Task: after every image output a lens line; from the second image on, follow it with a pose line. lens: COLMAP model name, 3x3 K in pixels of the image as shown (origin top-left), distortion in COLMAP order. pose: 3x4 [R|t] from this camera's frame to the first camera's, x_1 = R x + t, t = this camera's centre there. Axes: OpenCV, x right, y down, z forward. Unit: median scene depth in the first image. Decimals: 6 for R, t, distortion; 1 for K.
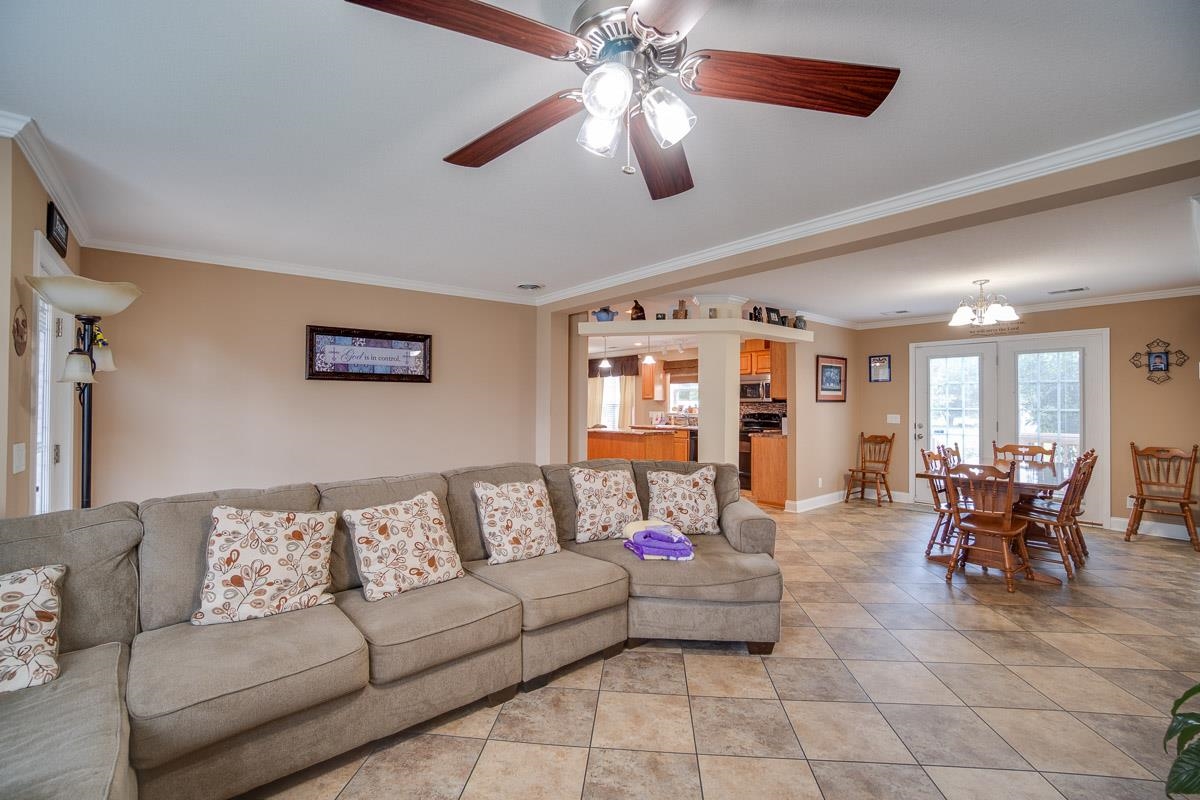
lens RADIAL K [[523.0, 0, 599.3], [0, 523.0, 402.3], [0, 0, 1]] dist [-0.020558, 0.000608]
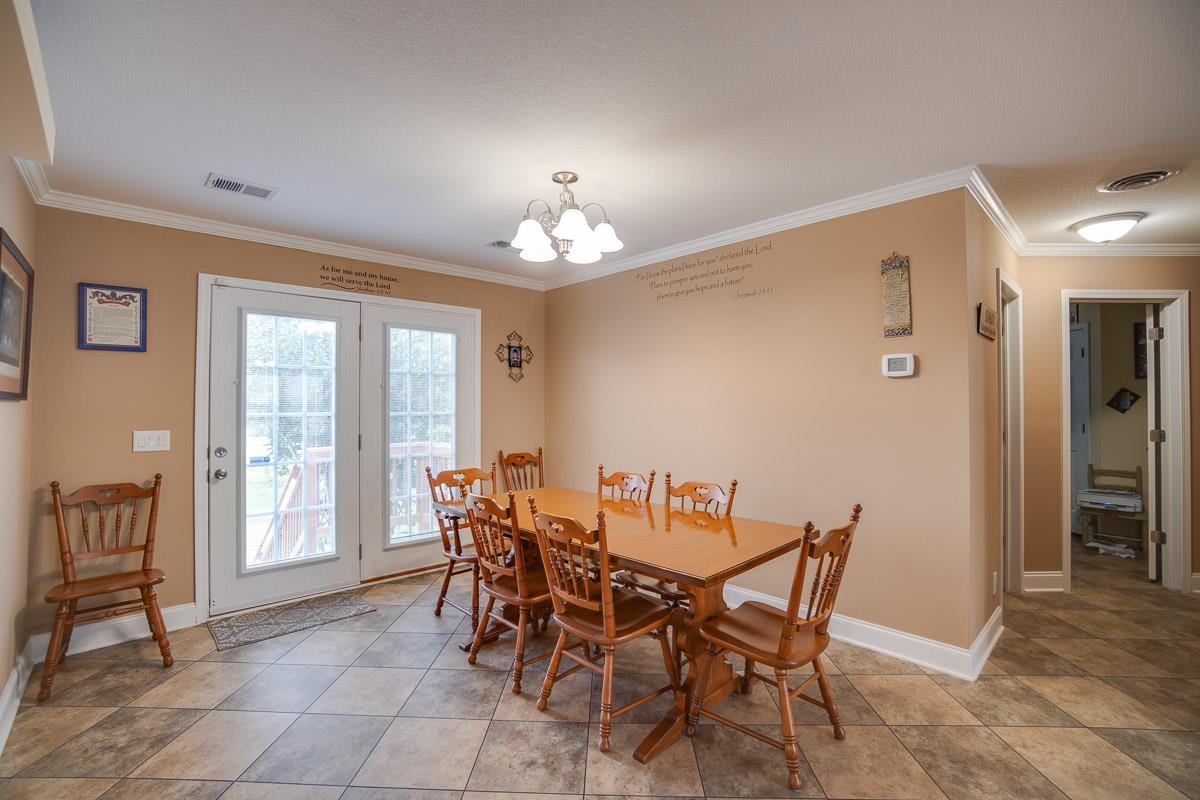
lens RADIAL K [[523.0, 0, 597.5], [0, 523.0, 404.3], [0, 0, 1]] dist [-0.020558, 0.000608]
pose [[-0.040386, 0.004290, 0.999175, 0.128945], [0.006486, 0.999971, -0.004032, 0.006146], [-0.999163, 0.006318, -0.040413, 0.652674]]
